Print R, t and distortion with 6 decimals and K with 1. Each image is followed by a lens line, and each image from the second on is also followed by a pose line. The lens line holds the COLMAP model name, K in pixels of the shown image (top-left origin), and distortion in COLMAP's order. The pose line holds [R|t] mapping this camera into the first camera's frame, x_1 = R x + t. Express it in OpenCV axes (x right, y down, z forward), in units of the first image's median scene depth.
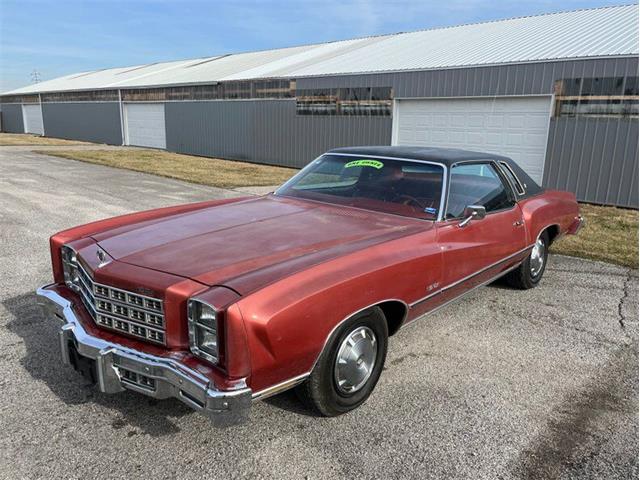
lens RADIAL K [[504.6, 0, 322.6], [0, 504.6, 239.7], [0, 0, 1]] dist [0.082545, -0.116585]
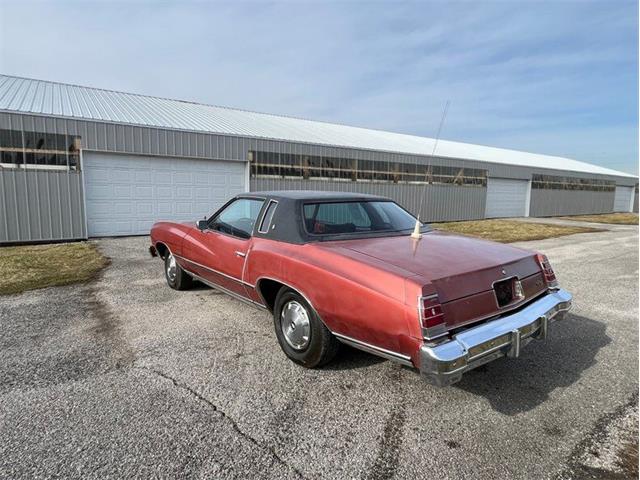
lens RADIAL K [[374.7, 0, 311.9], [0, 374.7, 231.1], [0, 0, 1]] dist [-0.009101, 0.000436]
pose [[-0.192392, 0.074447, -0.978490, 1.537317], [-0.241561, 0.962843, 0.120753, -0.285545], [0.951122, 0.259597, -0.167260, 1.721148]]
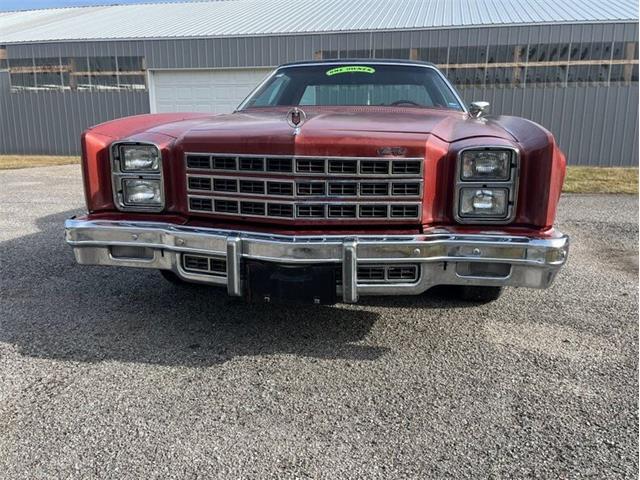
lens RADIAL K [[520.0, 0, 317.5], [0, 520.0, 239.5], [0, 0, 1]] dist [0.071537, -0.095376]
pose [[0.841341, -0.139392, 0.522221, -0.649758], [0.141789, 0.989256, 0.035620, 0.141408], [-0.521575, 0.044077, 0.852066, 0.313763]]
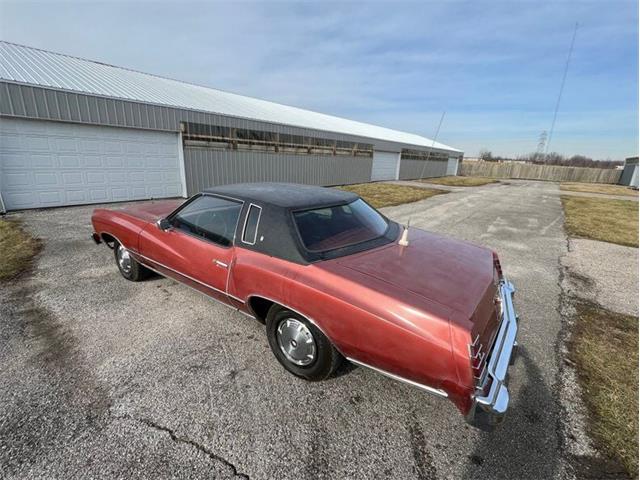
lens RADIAL K [[285.7, 0, 314.9], [0, 285.7, 240.8], [0, 0, 1]] dist [-0.002094, -0.000330]
pose [[0.088878, 0.260301, -0.961428, 1.265278], [-0.260861, 0.937640, 0.229745, -0.340284], [0.961276, 0.230380, 0.151238, 1.473854]]
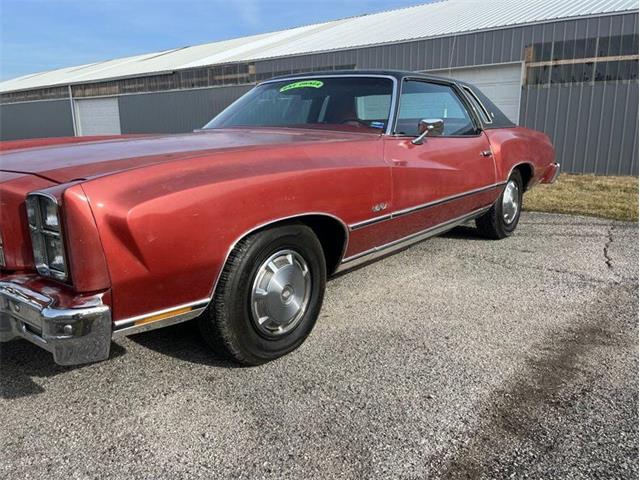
lens RADIAL K [[520.0, 0, 317.5], [0, 520.0, 239.5], [0, 0, 1]] dist [0.071537, -0.095376]
pose [[0.998498, -0.041413, 0.035859, 0.086310], [0.041793, 0.999077, -0.009930, 0.148754], [-0.035414, 0.011413, 0.999308, 0.175151]]
